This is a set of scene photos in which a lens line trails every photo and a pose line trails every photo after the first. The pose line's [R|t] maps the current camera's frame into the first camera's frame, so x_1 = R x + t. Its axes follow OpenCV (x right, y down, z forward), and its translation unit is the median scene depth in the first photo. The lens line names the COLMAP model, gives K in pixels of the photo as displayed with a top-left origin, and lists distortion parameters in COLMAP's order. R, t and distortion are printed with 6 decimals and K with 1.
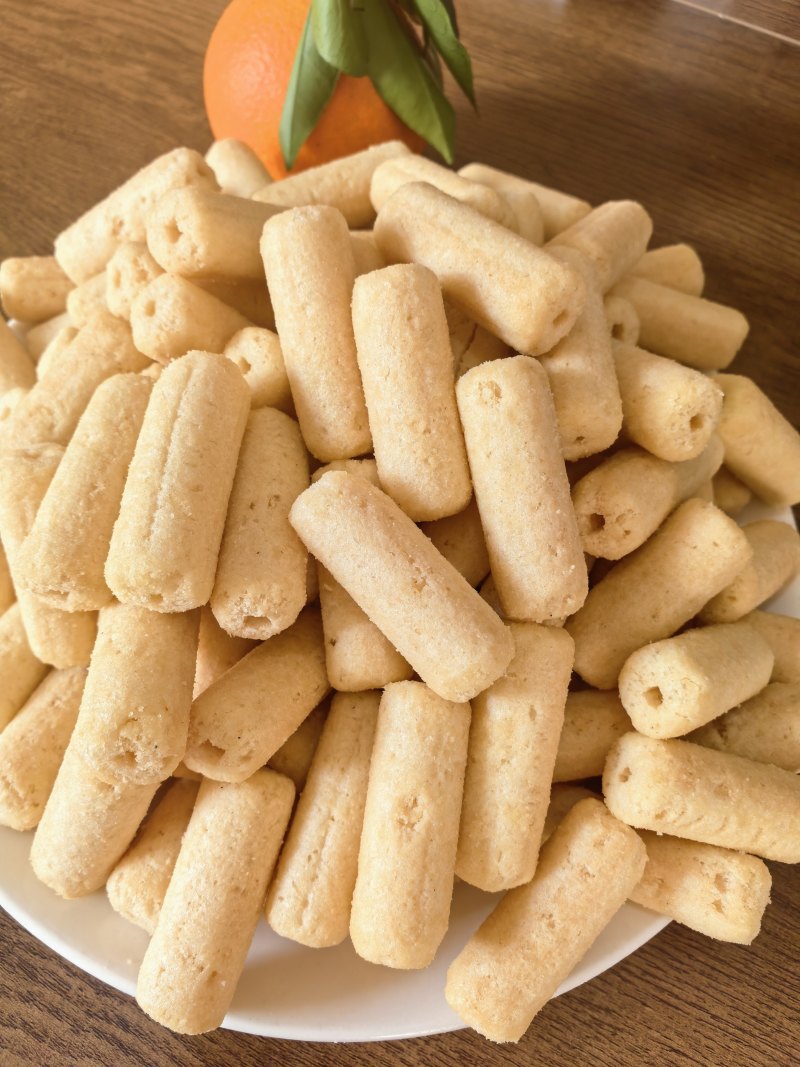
lens RADIAL K [[686.8, 0, 382.7], [0, 686.8, 538.0], [0, 0, 1]] dist [0.000493, -0.076487]
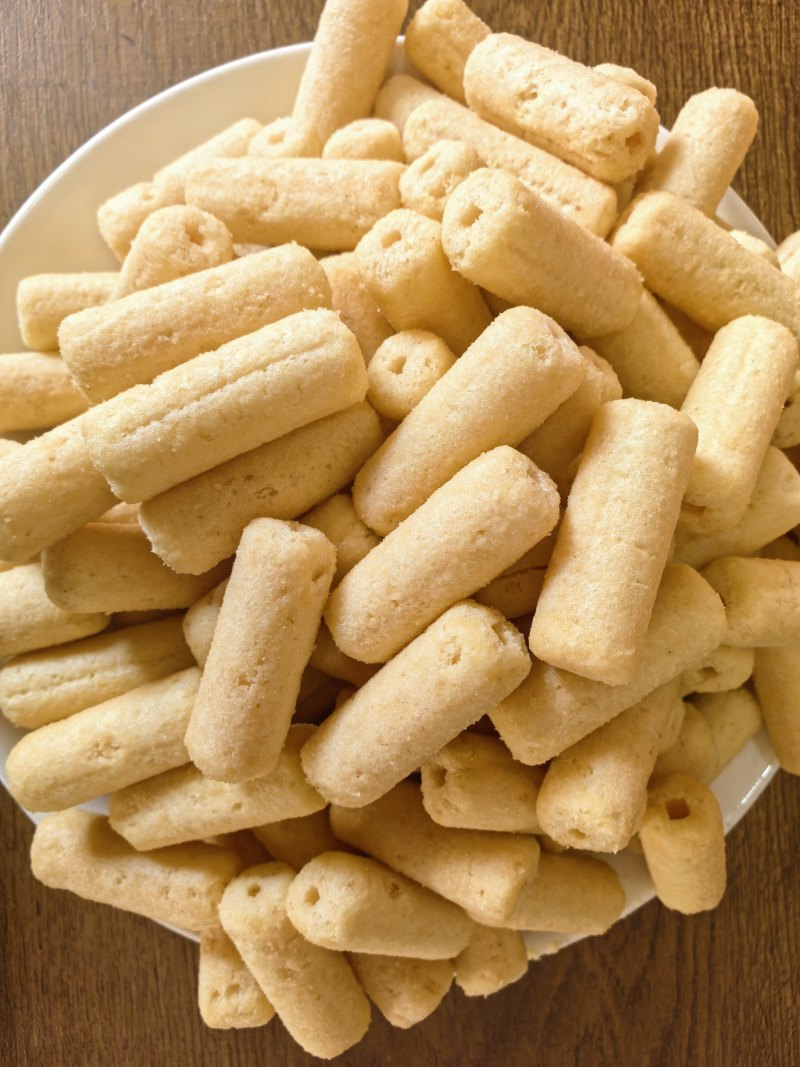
lens RADIAL K [[686.8, 0, 382.7], [0, 686.8, 538.0], [0, 0, 1]] dist [0.000493, -0.076487]
pose [[0.514660, 0.857229, -0.016864, -0.004163], [-0.806003, 0.490425, 0.331424, -0.490466], [0.292377, -0.156978, 0.943331, 0.131180]]
